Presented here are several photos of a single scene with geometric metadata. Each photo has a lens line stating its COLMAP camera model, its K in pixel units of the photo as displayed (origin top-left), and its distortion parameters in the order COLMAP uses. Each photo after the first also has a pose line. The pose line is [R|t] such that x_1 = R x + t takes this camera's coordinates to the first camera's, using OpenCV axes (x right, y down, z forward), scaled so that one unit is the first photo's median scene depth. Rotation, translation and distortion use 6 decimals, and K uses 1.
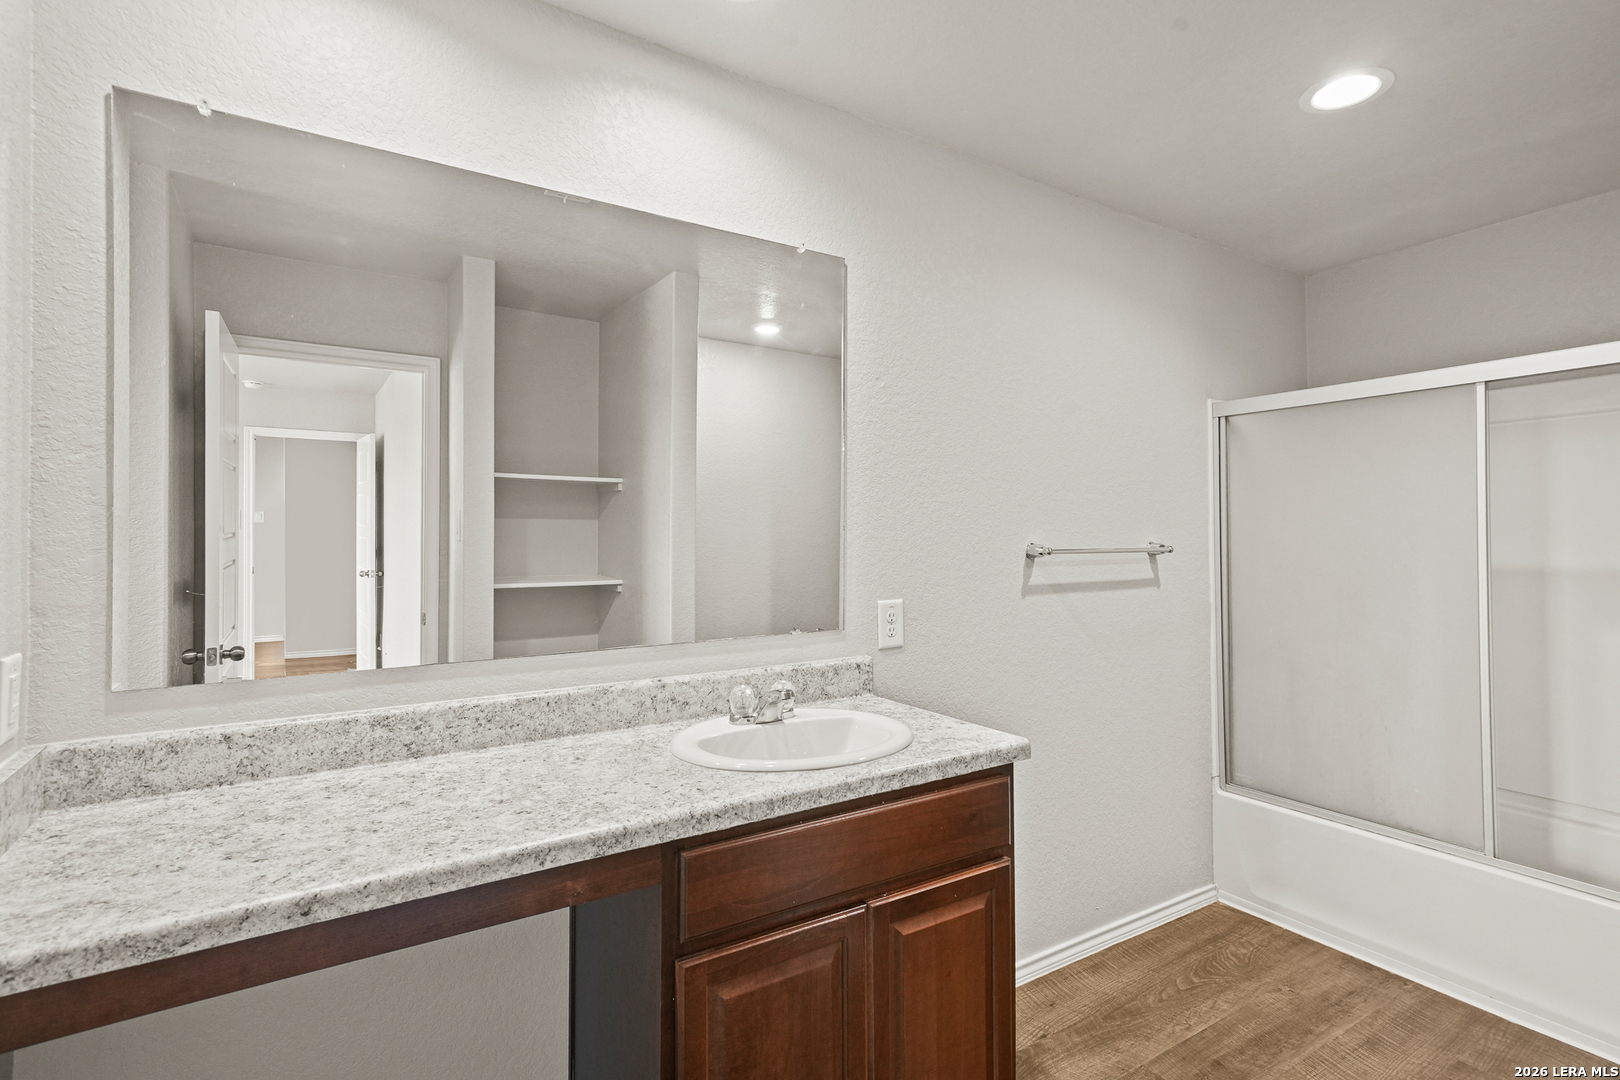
lens RADIAL K [[782.3, 0, 808.8], [0, 782.3, 533.7], [0, 0, 1]] dist [0.013607, 0.003464]
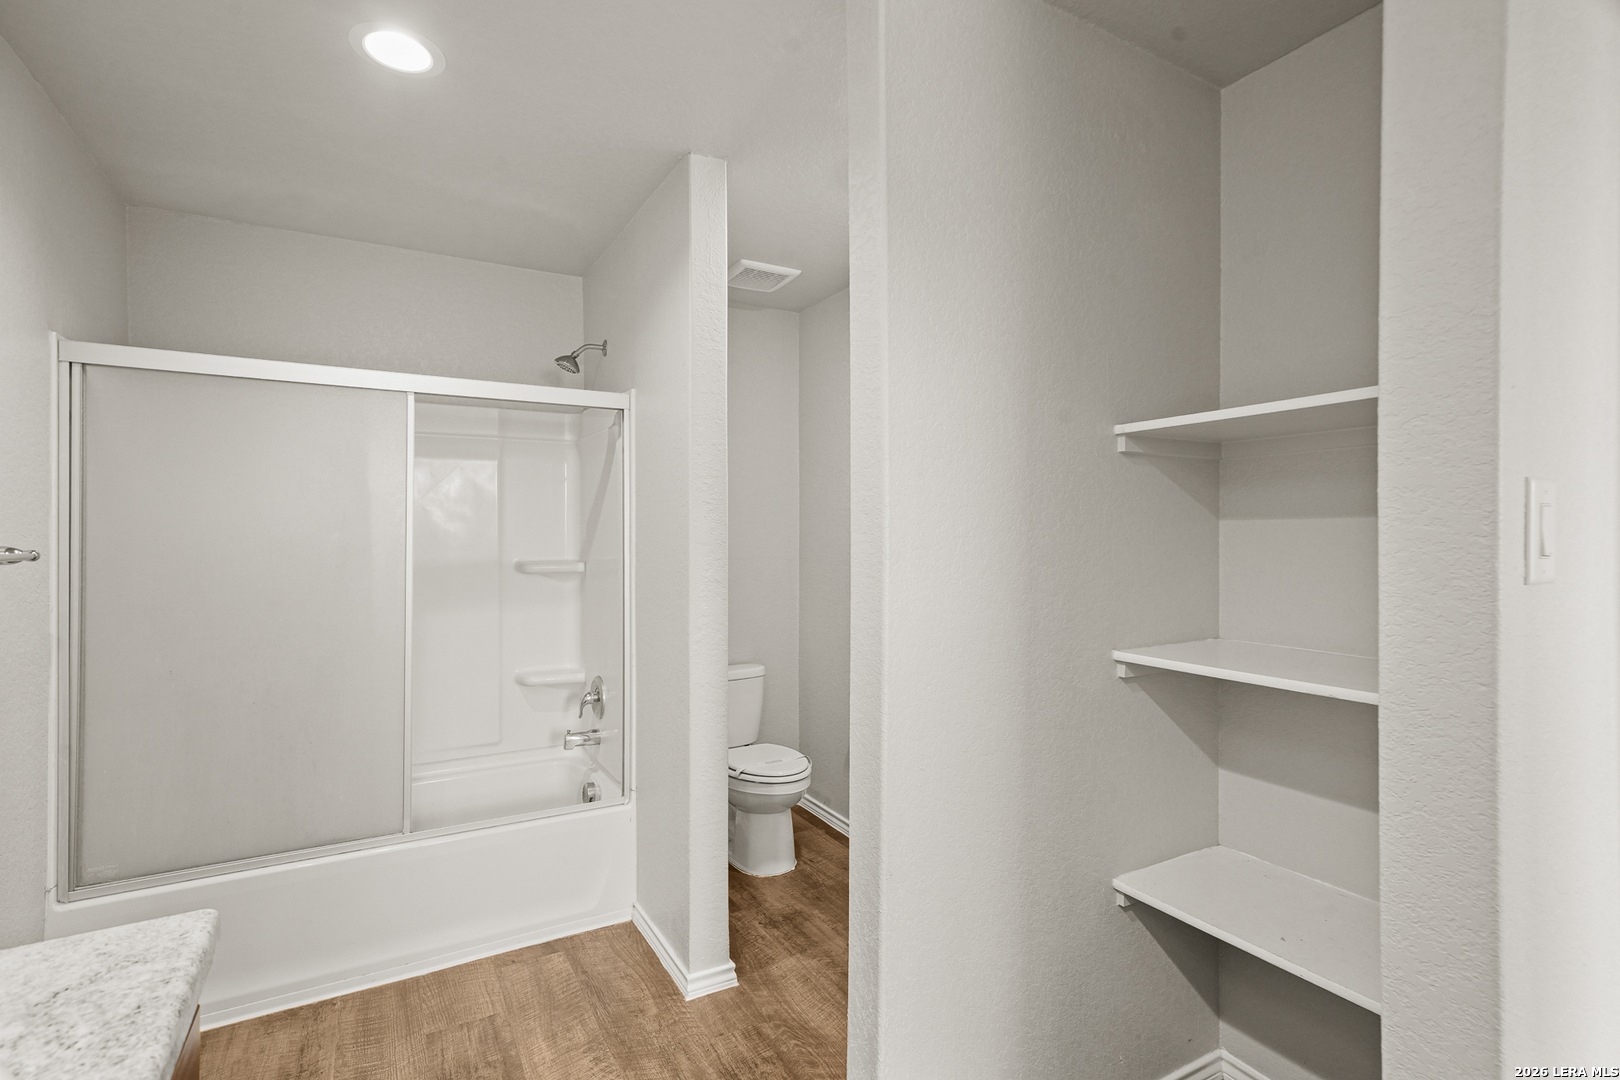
lens RADIAL K [[782.3, 0, 824.0], [0, 782.3, 533.2], [0, 0, 1]] dist [0.013607, 0.003464]
pose [[0.035443, 0.003134, 0.999367, -0.176557], [-0.012148, 0.999923, -0.002704, -0.004938], [-0.999298, -0.012045, 0.035479, 0.369333]]
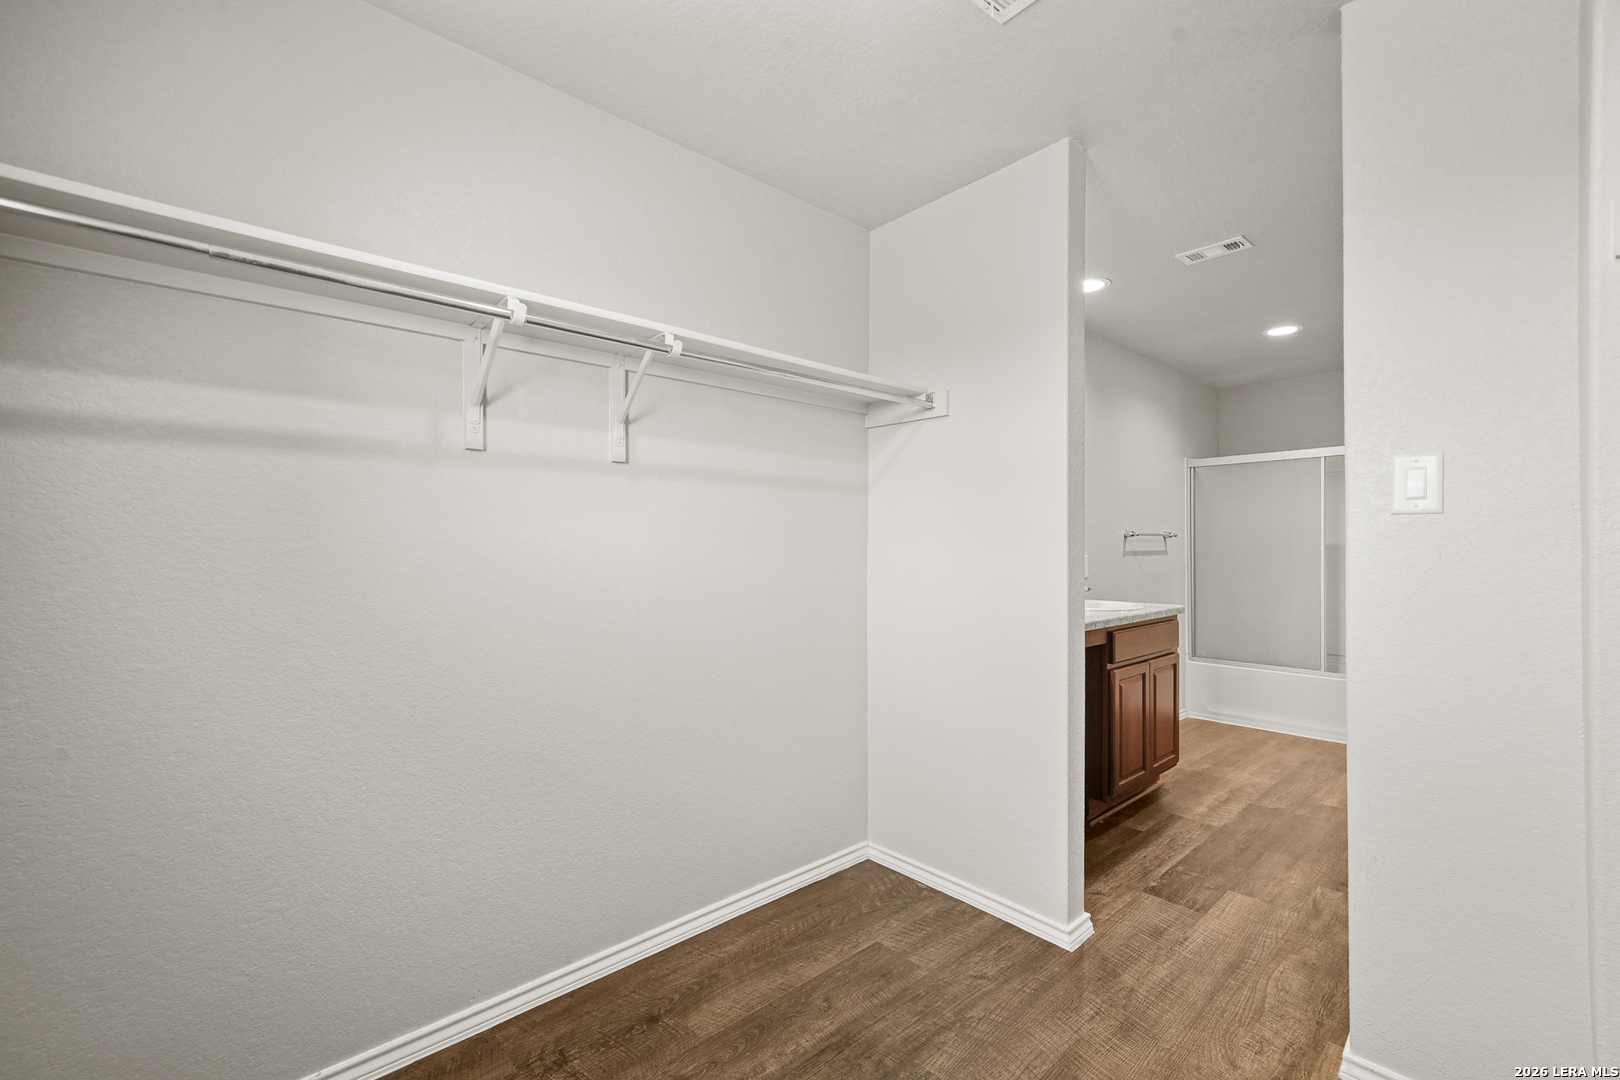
lens RADIAL K [[696.2, 0, 801.1], [0, 696.2, 553.3], [0, 0, 1]] dist [0.001548, 0.001879]
pose [[0.983868, -0.003682, 0.178859, -0.807706], [0.001529, 0.999925, 0.012174, 0.045776], [-0.178890, -0.011704, 0.983799, -0.572438]]
